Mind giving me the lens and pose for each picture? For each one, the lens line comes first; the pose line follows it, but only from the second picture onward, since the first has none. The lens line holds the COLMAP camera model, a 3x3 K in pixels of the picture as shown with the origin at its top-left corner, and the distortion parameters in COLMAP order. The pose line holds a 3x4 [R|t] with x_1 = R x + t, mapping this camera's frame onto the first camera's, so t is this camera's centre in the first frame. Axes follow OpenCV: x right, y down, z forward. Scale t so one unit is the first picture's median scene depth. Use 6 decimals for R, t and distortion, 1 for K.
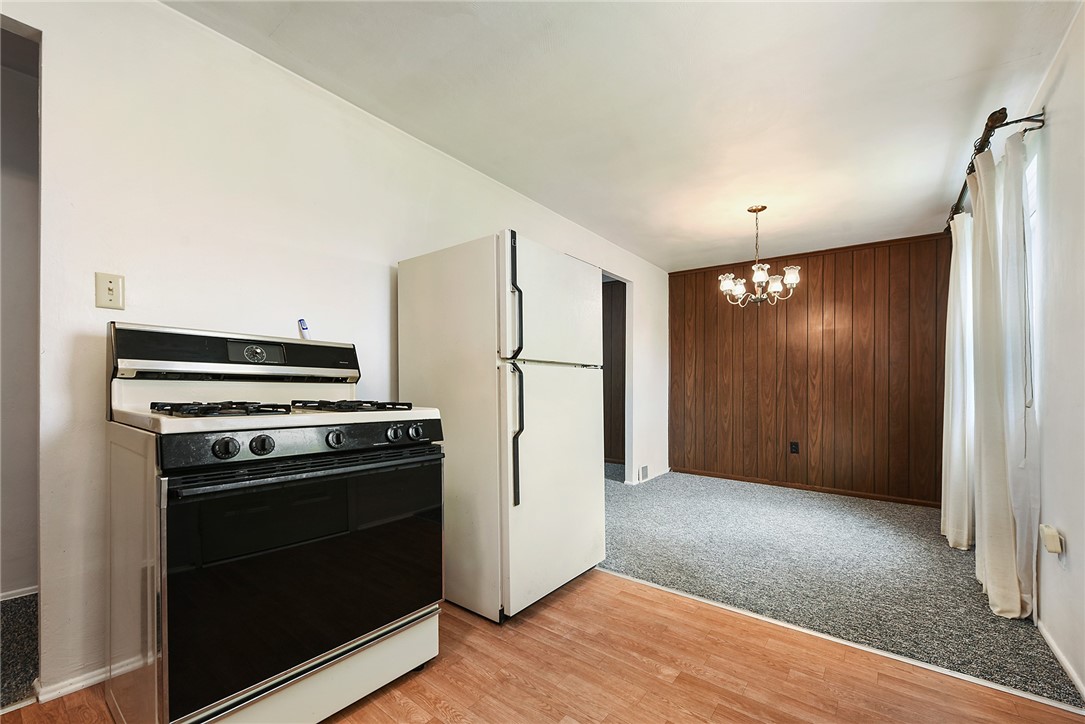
lens RADIAL K [[449.5, 0, 548.2], [0, 449.5, 390.0], [0, 0, 1]] dist [-0.015963, 0.000145]
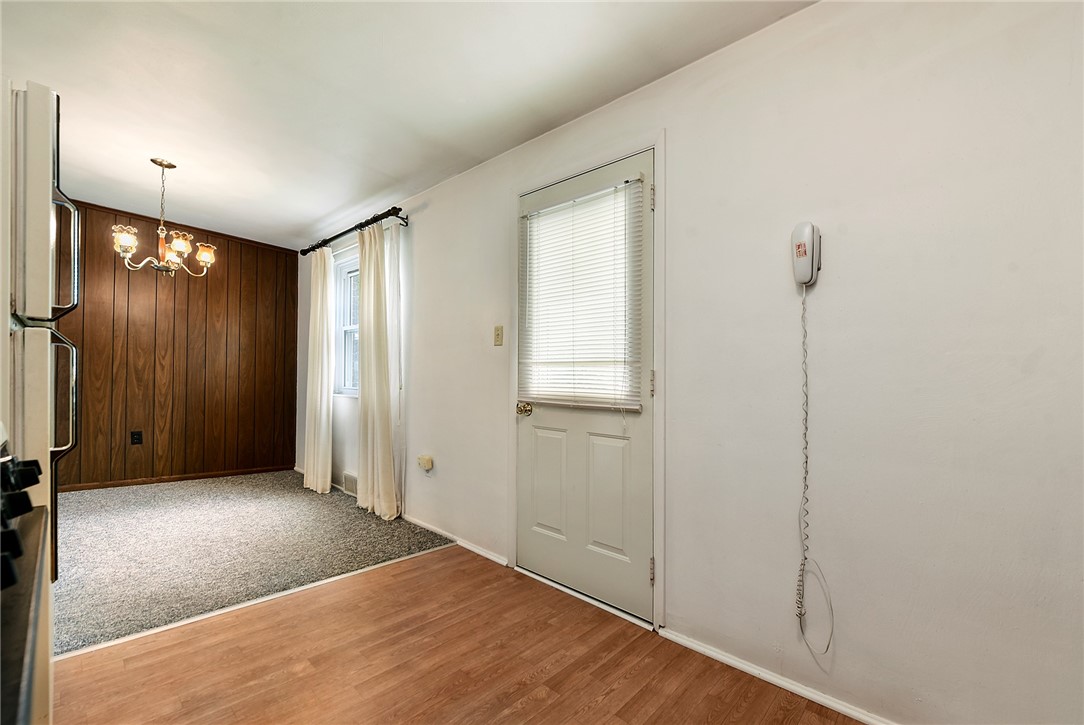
lens RADIAL K [[449.1, 0, 547.7], [0, 449.1, 390.5], [0, 0, 1]] dist [-0.015963, 0.000145]
pose [[0.071740, -0.029410, 0.996990, -0.406798], [-0.025880, 0.999174, 0.031336, -0.016814], [-0.997088, -0.028050, 0.070920, 0.247566]]
